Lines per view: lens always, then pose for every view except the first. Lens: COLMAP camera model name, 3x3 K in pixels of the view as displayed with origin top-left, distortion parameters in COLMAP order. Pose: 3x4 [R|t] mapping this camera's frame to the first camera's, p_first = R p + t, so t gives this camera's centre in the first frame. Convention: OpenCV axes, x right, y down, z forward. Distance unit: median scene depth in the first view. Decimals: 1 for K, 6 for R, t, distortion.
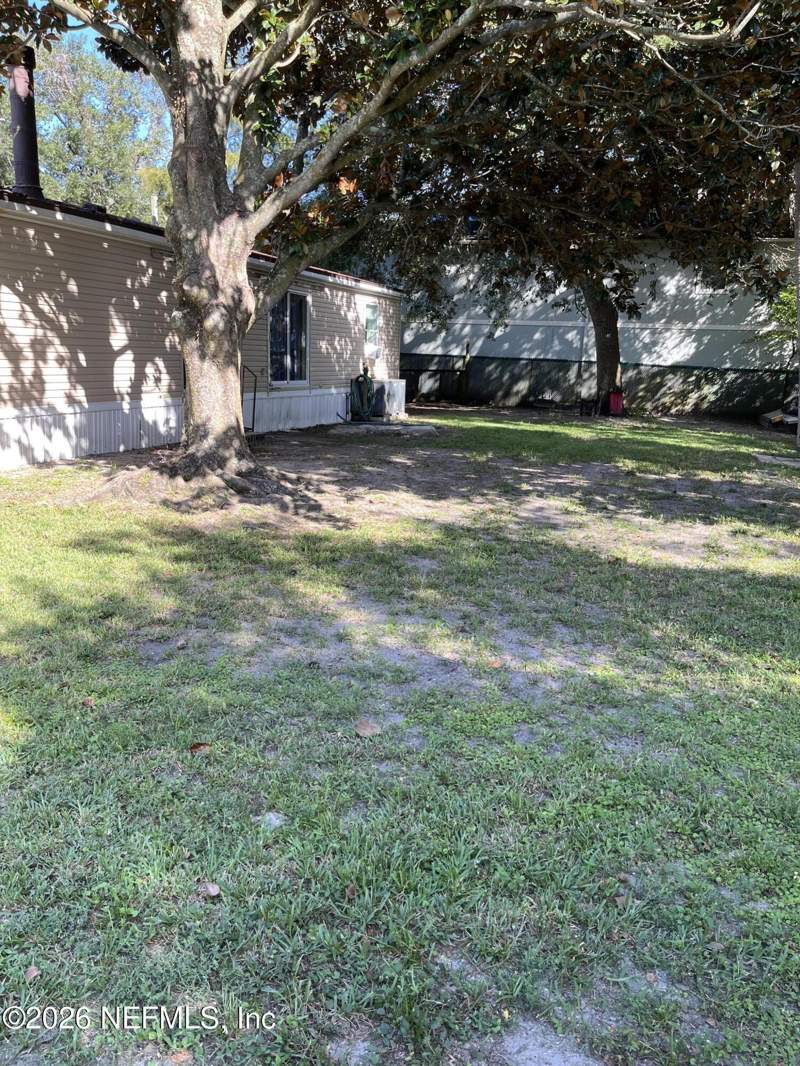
lens RADIAL K [[797.9, 0, 400.0], [0, 797.9, 533.0], [0, 0, 1]] dist [0.007503, 0.001880]
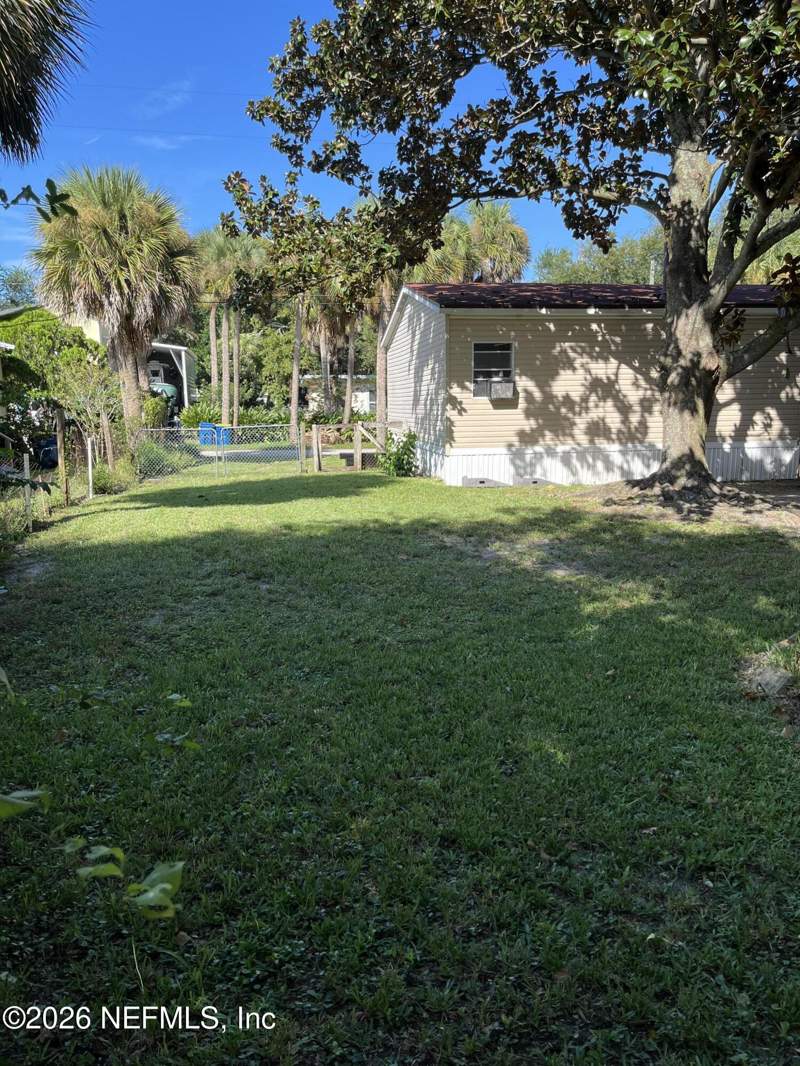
lens RADIAL K [[799.0, 0, 396.7], [0, 799.0, 529.4], [0, 0, 1]] dist [0.011957, 0.001930]
pose [[0.480252, 0.089542, -0.872548, 0.615573], [-0.160790, 0.986906, 0.012779, 0.045155], [0.862267, 0.134160, 0.488361, -0.058057]]
